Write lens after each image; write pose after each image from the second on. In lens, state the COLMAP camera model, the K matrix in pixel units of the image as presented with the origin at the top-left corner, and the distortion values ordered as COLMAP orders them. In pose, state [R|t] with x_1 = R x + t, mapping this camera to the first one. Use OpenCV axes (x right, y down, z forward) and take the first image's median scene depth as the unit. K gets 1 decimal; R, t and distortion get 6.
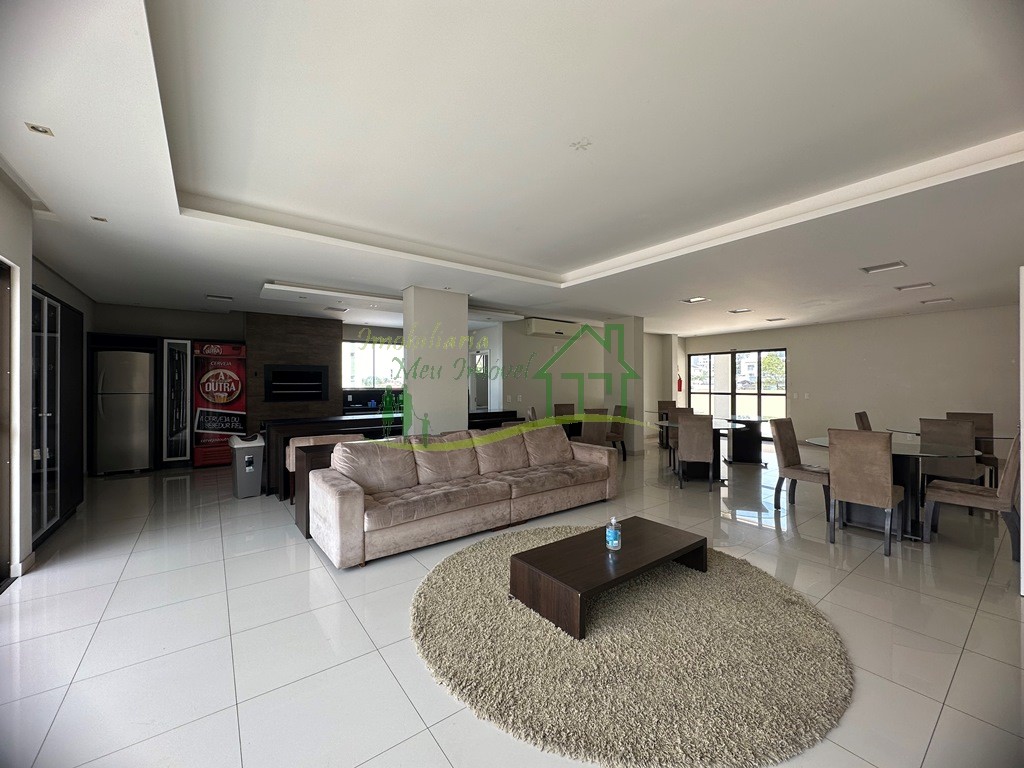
lens RADIAL K [[408.0, 0, 512.0], [0, 408.0, 384.0], [0, 0, 1]] dist [-0.001645, 0.000368]
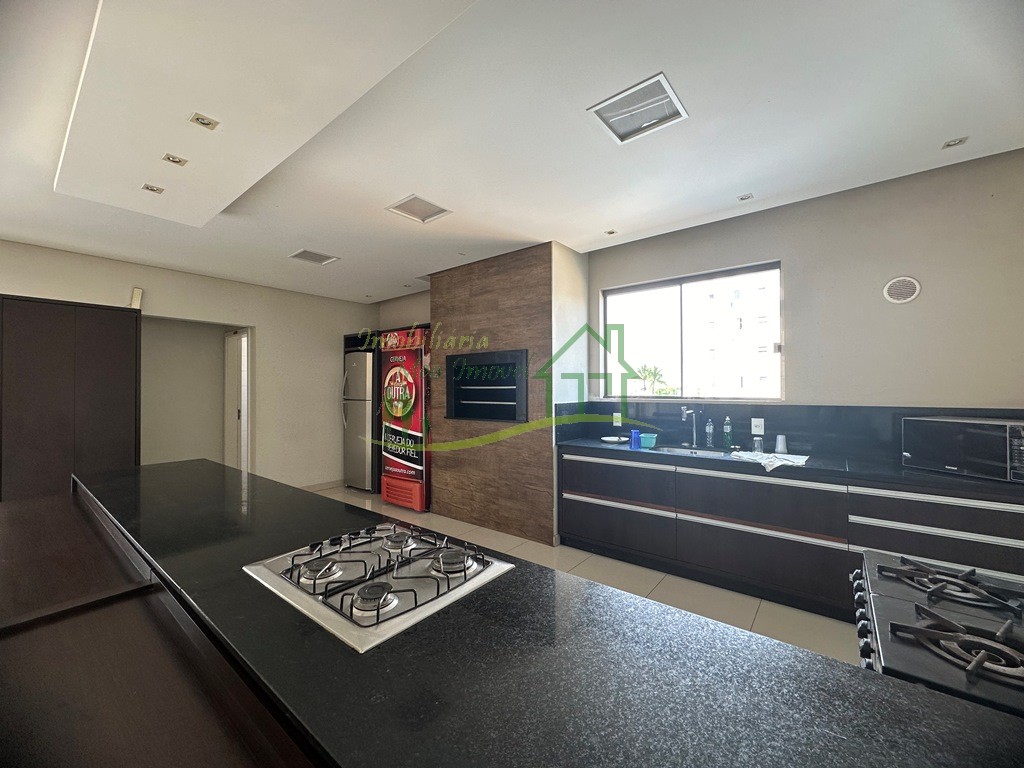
lens RADIAL K [[408.0, 0, 512.0], [0, 408.0, 384.0], [0, 0, 1]] dist [-0.001645, 0.000368]
pose [[0.255635, -0.010189, -0.966720, -0.001690], [0.008019, 0.999932, -0.008418, -0.000814], [0.966740, -0.005600, 0.255700, 1.001478]]
